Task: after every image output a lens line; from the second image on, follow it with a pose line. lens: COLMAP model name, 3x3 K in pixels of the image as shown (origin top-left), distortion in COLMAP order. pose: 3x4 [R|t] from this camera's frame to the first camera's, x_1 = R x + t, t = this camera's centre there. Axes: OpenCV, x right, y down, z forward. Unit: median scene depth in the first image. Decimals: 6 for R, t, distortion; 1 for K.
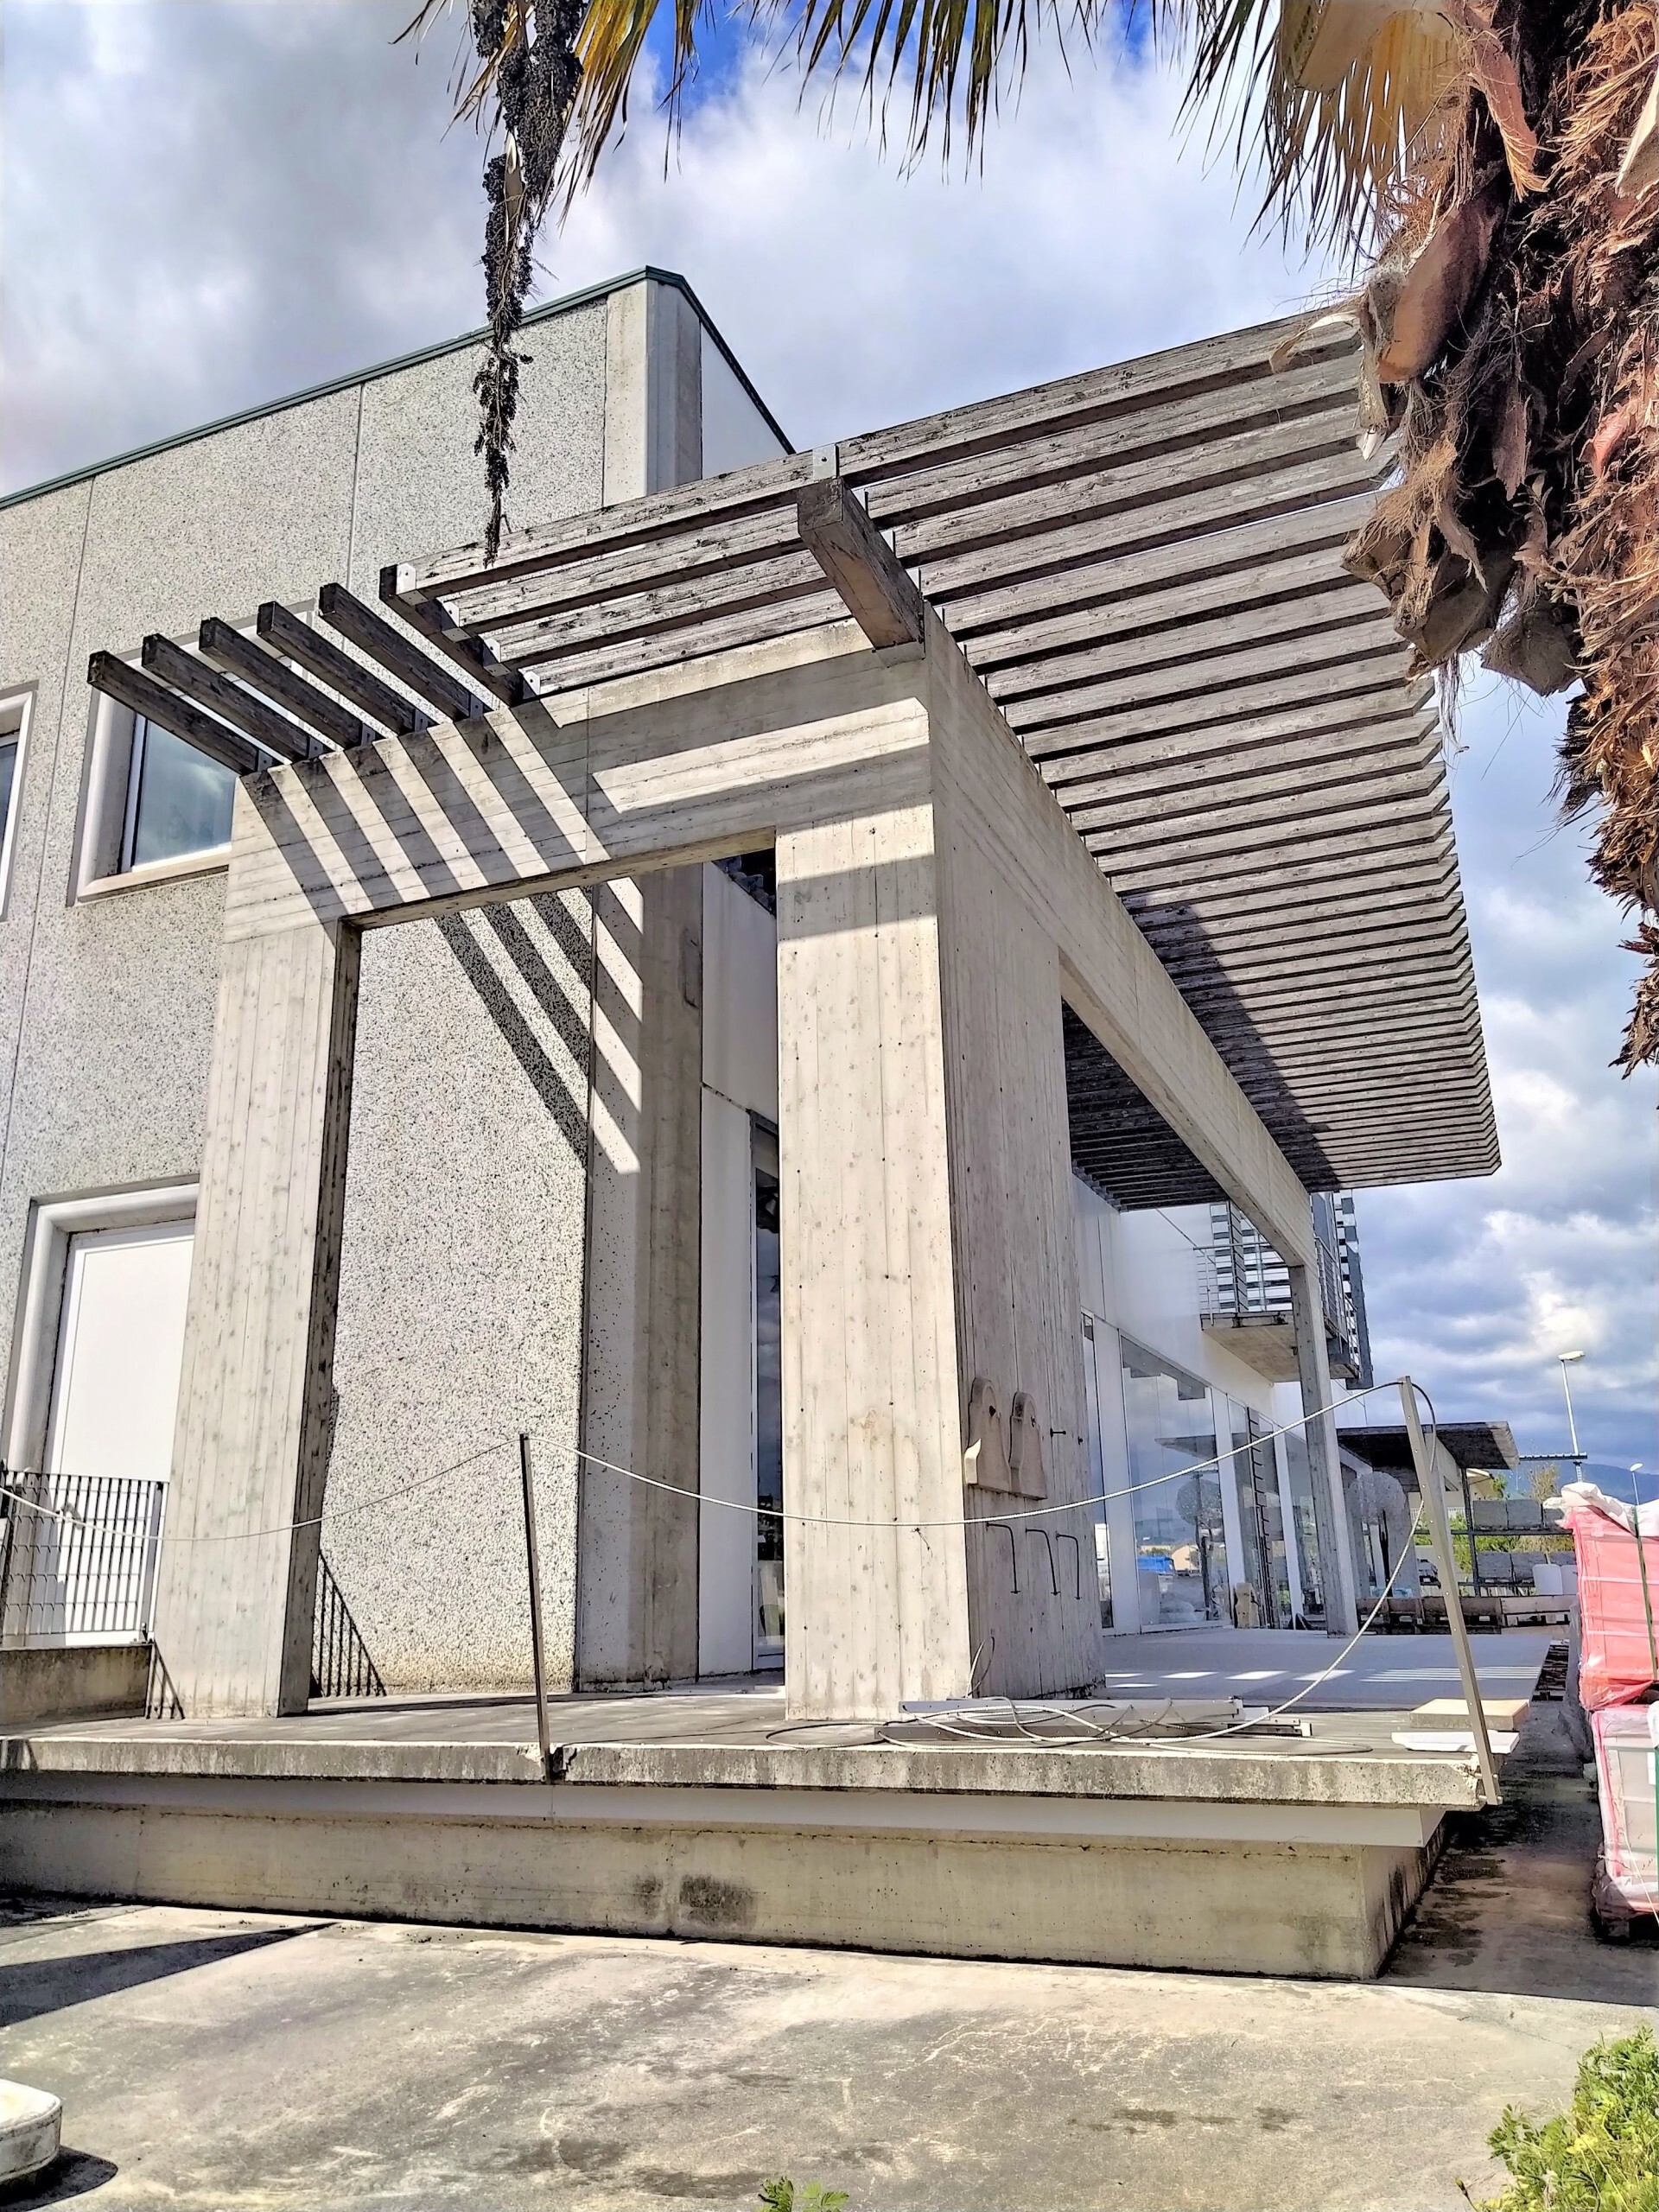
lens RADIAL K [[1655.7, 0, 835.1], [0, 1655.7, 1108.5], [0, 0, 1]] dist [0.087233, -0.110917]
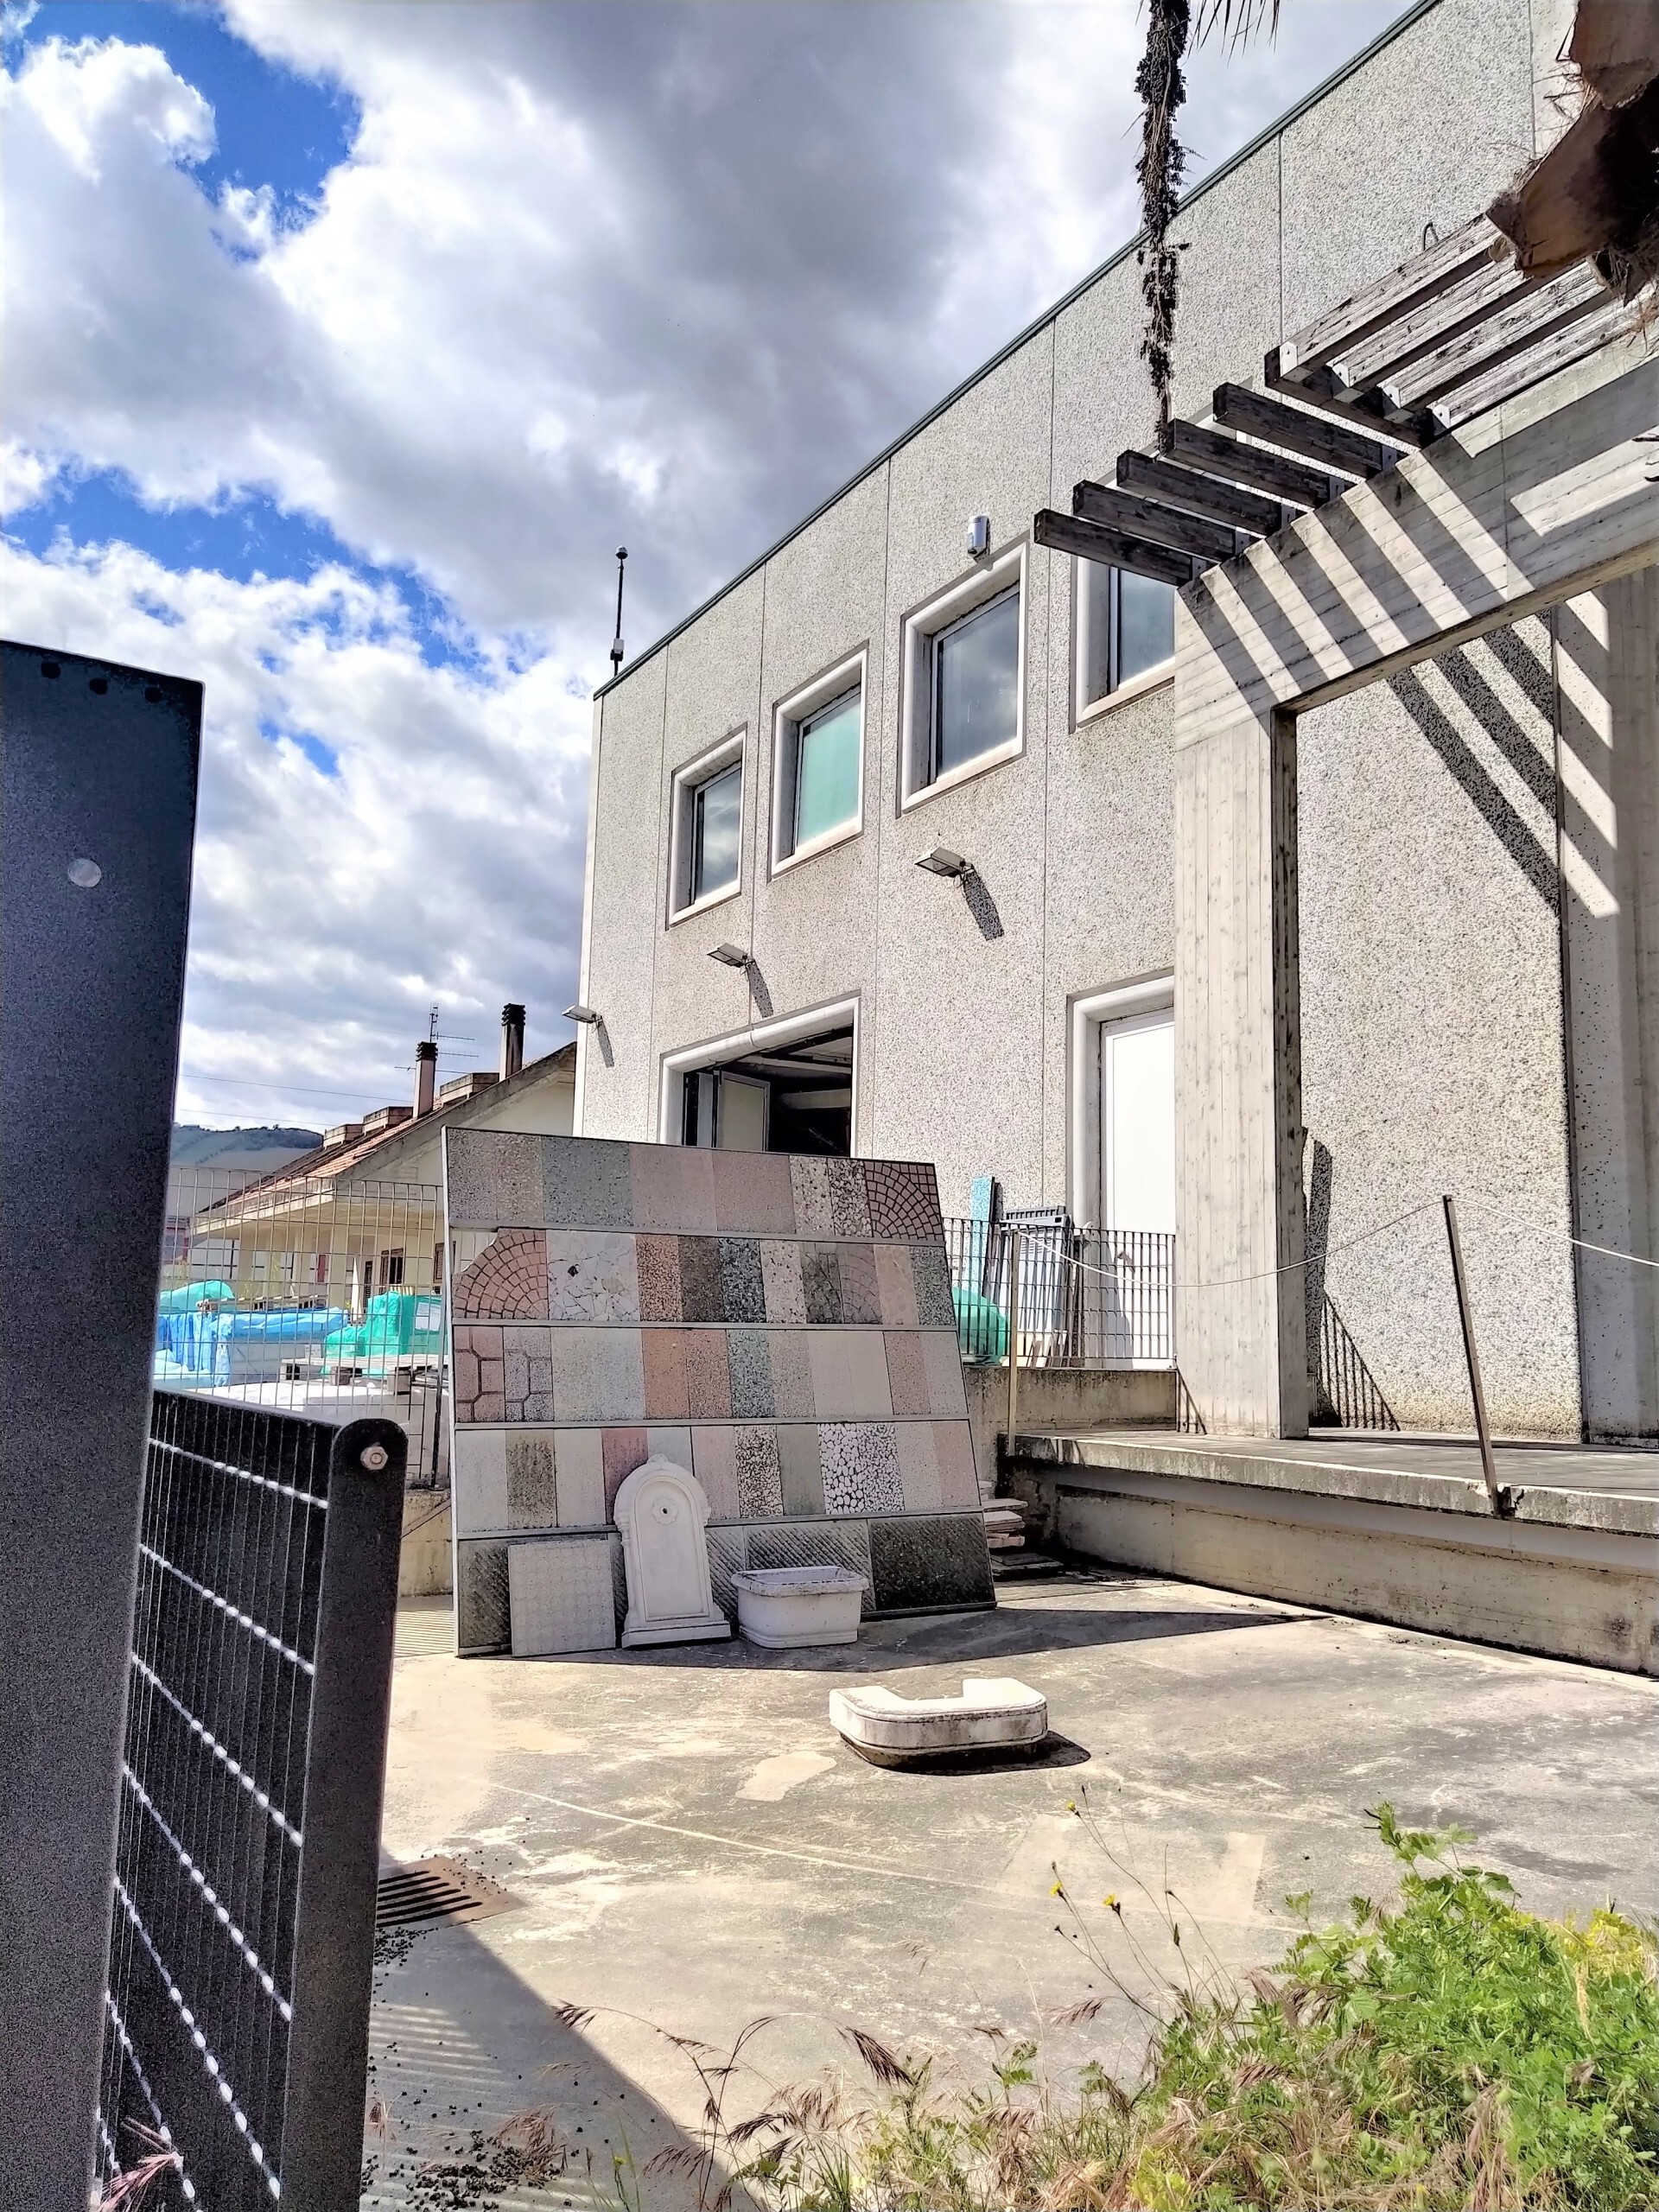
lens RADIAL K [[1655.7, 0, 813.1], [0, 1655.7, 1105.3], [0, 0, 1]] dist [0.087233, -0.110917]
pose [[0.796562, -0.050421, -0.602451, 0.092733], [0.137631, 0.985473, 0.099499, -0.013430], [0.588682, -0.162173, 0.791930, -0.035523]]
